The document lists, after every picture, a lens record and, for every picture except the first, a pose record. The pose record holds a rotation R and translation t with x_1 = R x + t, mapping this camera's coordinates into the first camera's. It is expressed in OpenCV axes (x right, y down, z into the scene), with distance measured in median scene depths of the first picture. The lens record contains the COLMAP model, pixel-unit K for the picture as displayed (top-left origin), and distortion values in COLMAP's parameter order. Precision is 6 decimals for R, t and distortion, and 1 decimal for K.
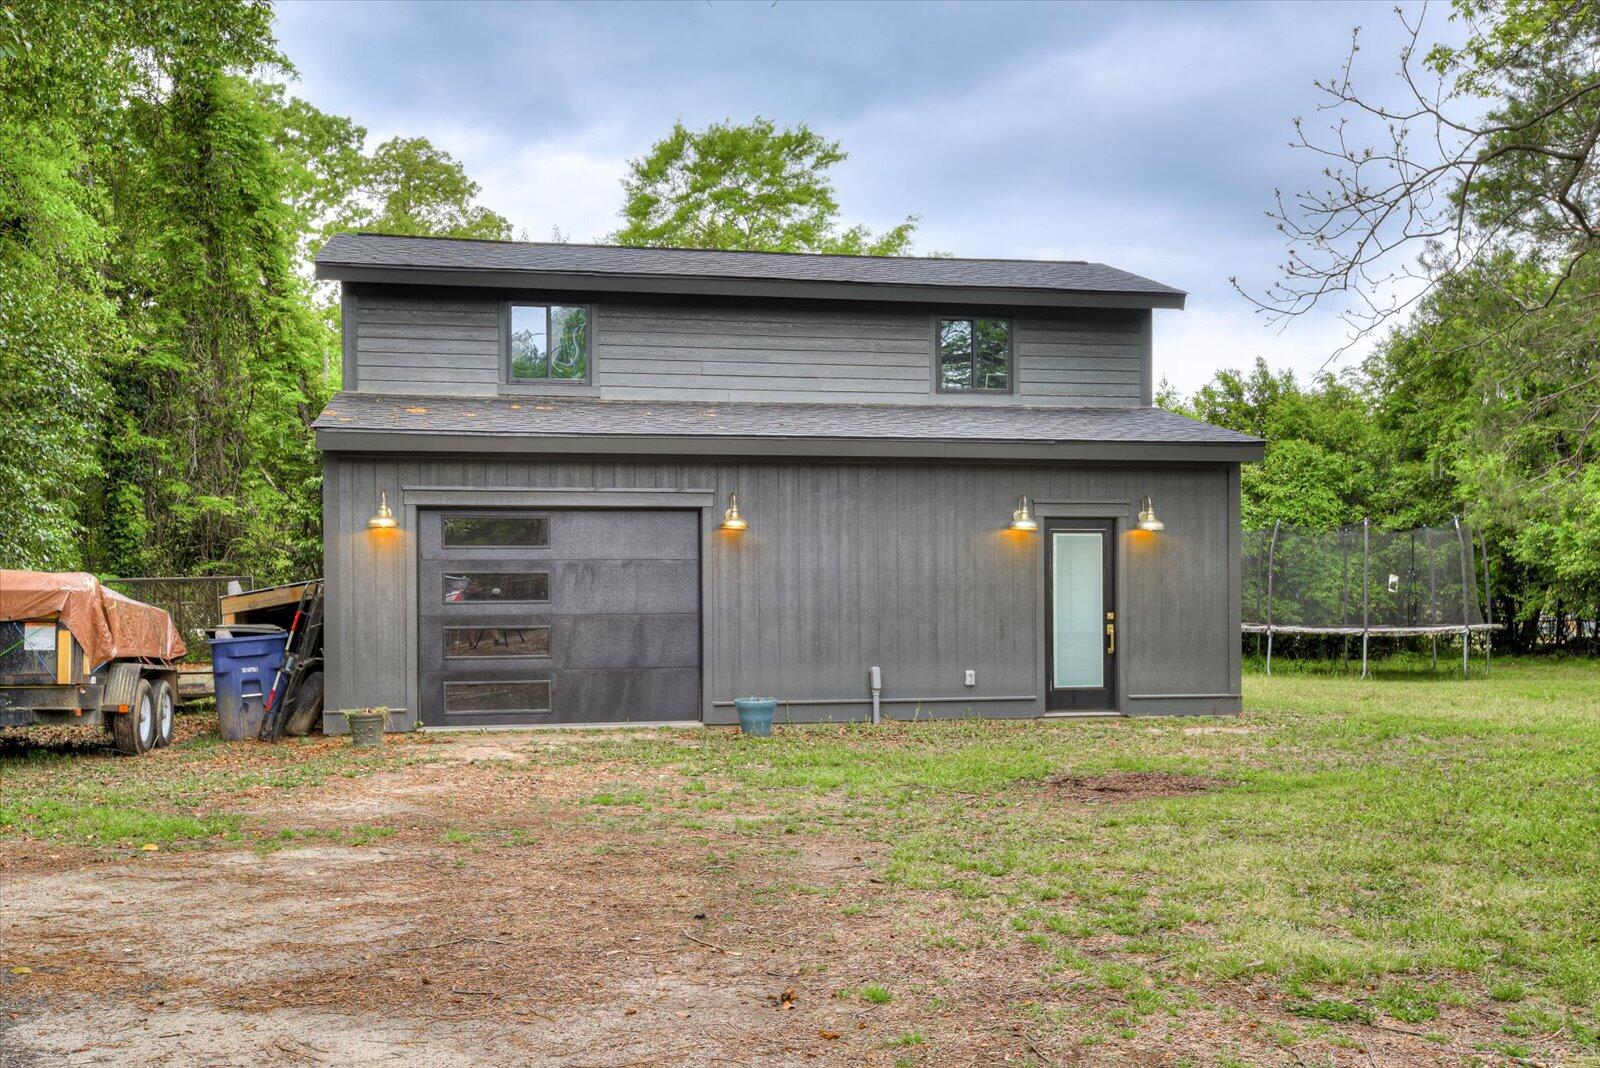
lens RADIAL K [[1572.5, 0, 793.8], [0, 1572.5, 613.1], [0, 0, 1]] dist [0.053649, -0.000978]
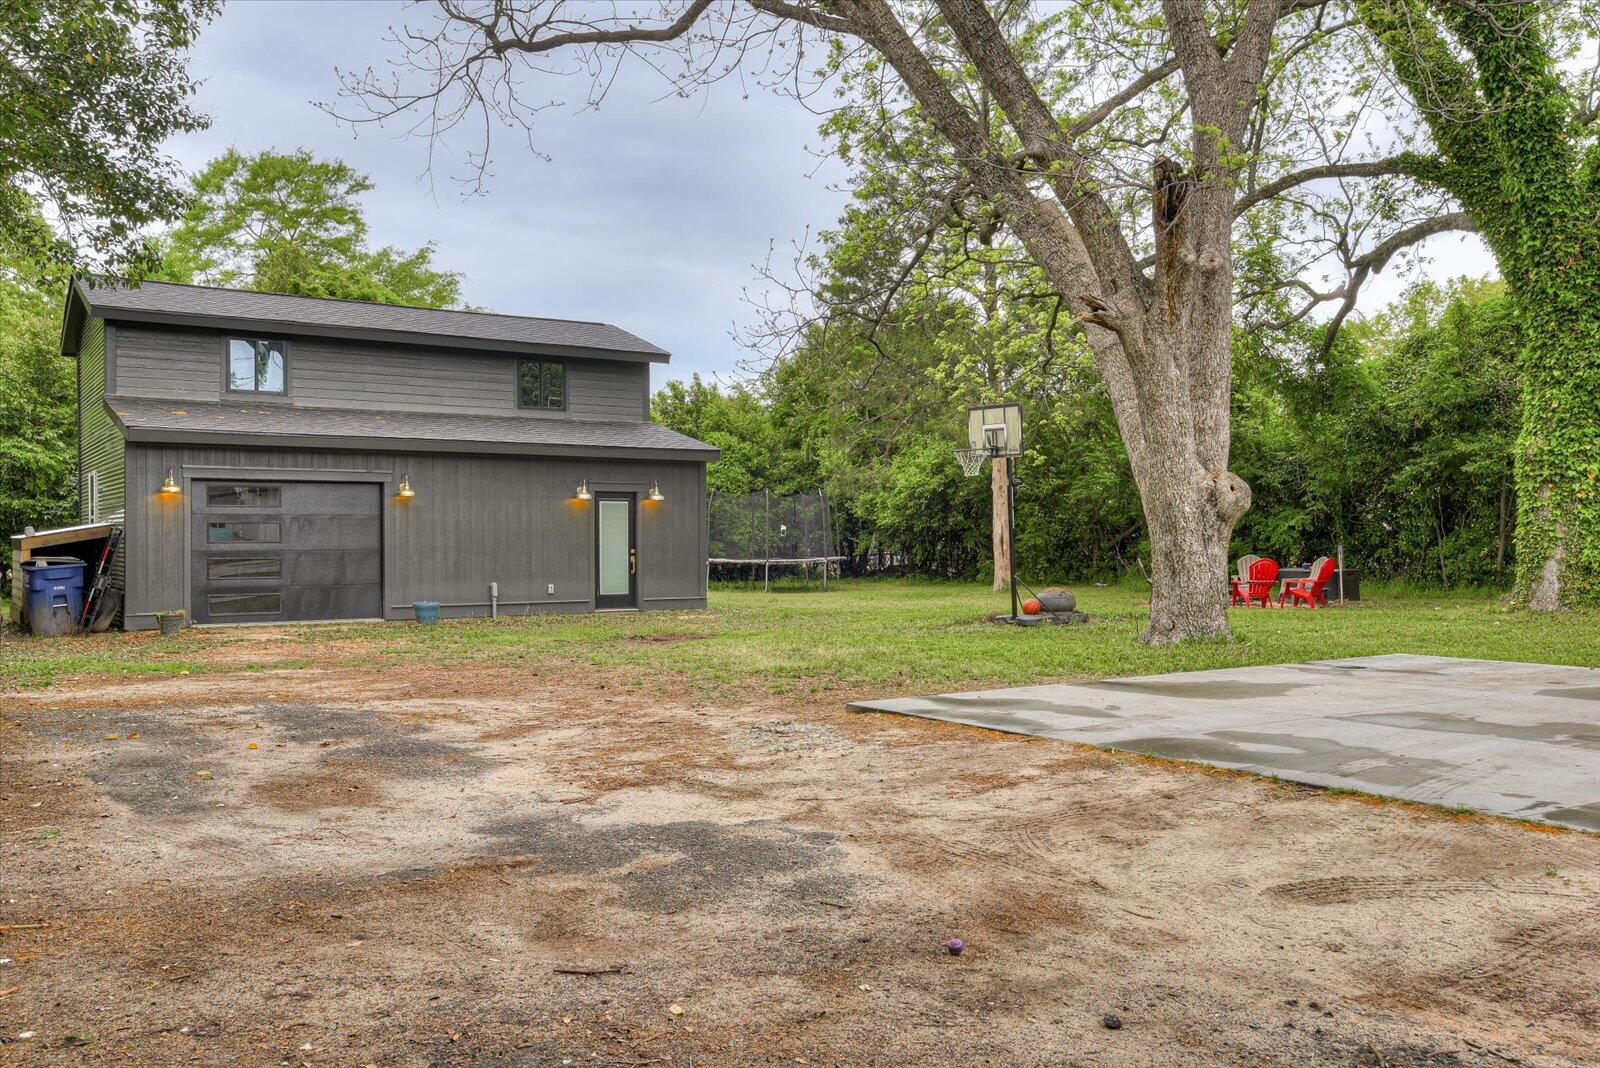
lens RADIAL K [[1370.5, 0, 792.7], [0, 1370.5, 558.6], [0, 0, 1]] dist [0.054283, 0.000116]
pose [[0.929415, -0.002181, 0.369030, -0.104749], [-0.000097, 0.999981, 0.006156, 0.000436], [-0.369036, -0.005758, 0.929397, -0.242827]]
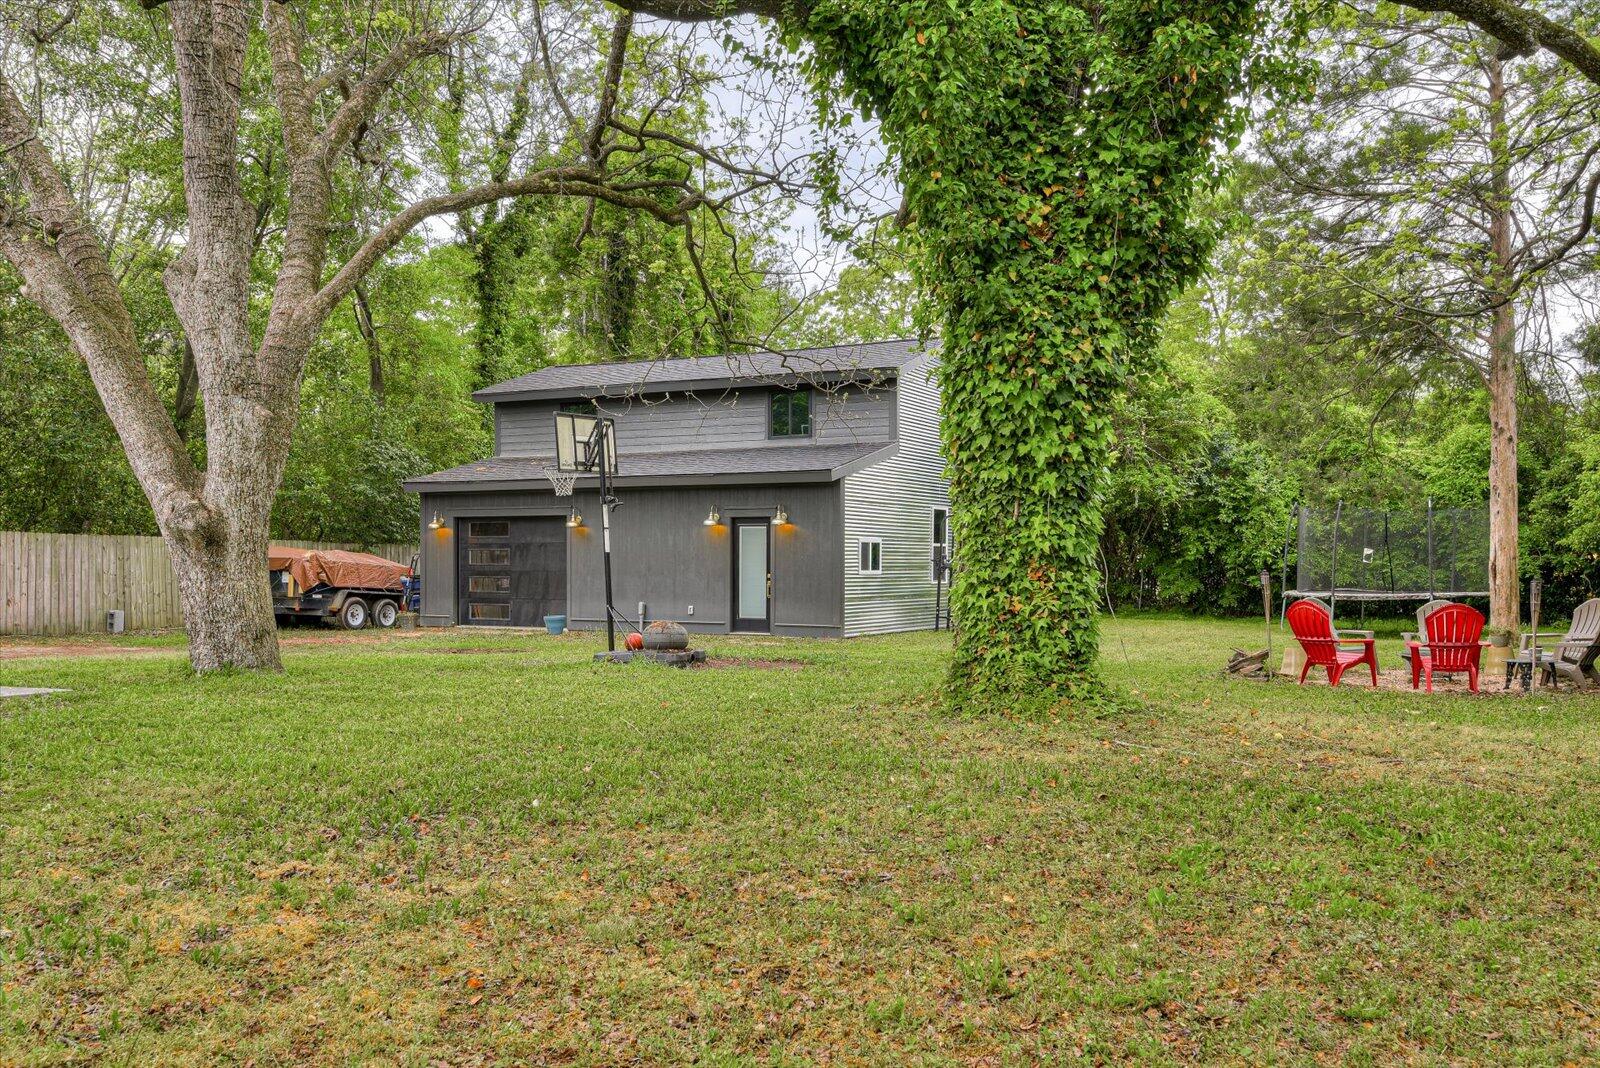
lens RADIAL K [[1370.5, 0, 792.7], [0, 1370.5, 558.6], [0, 0, 1]] dist [0.054283, 0.000116]
pose [[0.774951, 0.004928, -0.632003, 0.669425], [-0.012118, 0.999902, -0.007062, -0.003689], [0.631906, 0.013132, 0.774934, -0.060170]]
